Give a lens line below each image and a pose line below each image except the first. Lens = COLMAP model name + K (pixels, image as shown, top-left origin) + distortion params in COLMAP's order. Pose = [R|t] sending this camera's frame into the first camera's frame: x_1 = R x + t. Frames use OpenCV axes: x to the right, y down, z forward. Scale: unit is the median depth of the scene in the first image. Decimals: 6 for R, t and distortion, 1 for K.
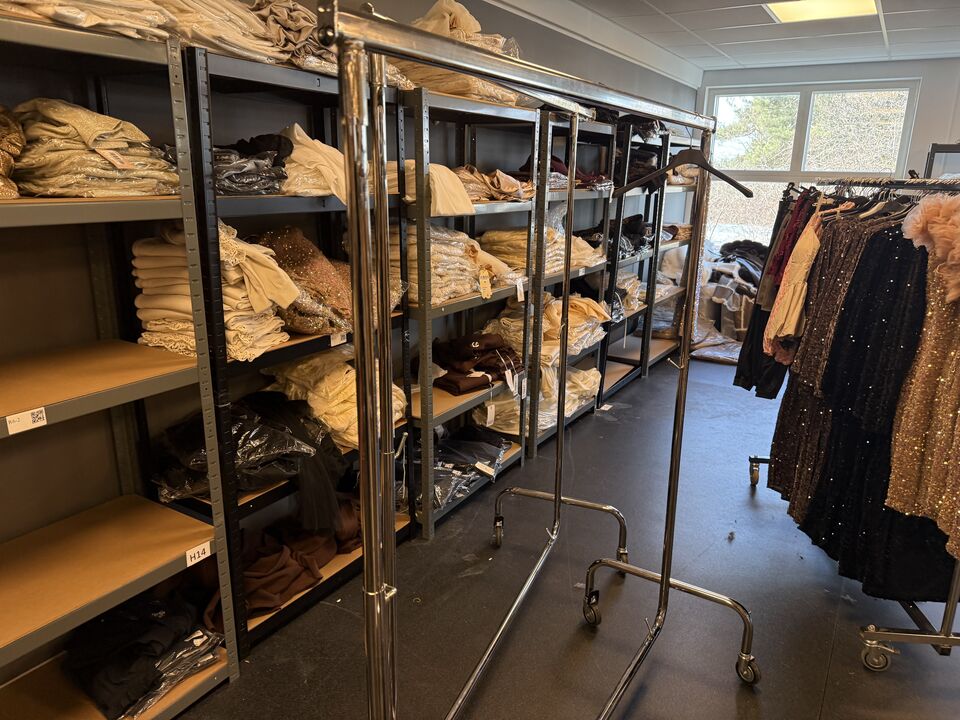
lens RADIAL K [[670.2, 0, 513.1], [0, 670.2, 362.5], [0, 0, 1]] dist [0.047911, -0.057435]
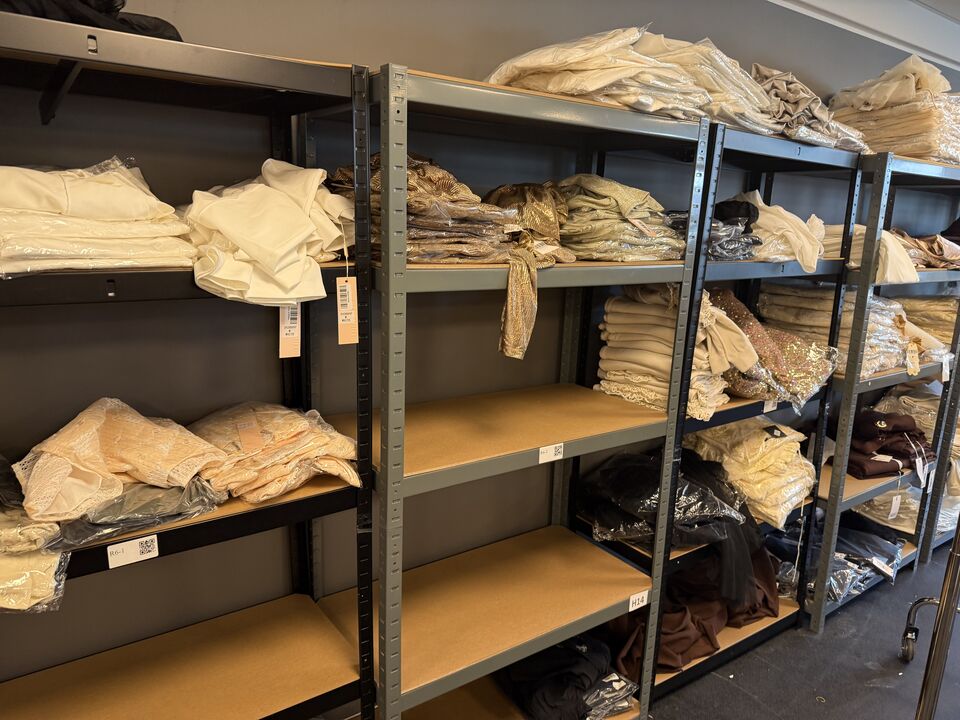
lens RADIAL K [[670.2, 0, 471.9], [0, 670.2, 359.6], [0, 0, 1]] dist [0.047911, -0.057435]
pose [[0.913991, 0.093210, -0.394883, -0.298843], [-0.123692, 0.990937, -0.052391, 0.003990], [0.386421, 0.096729, 0.917236, -0.072159]]
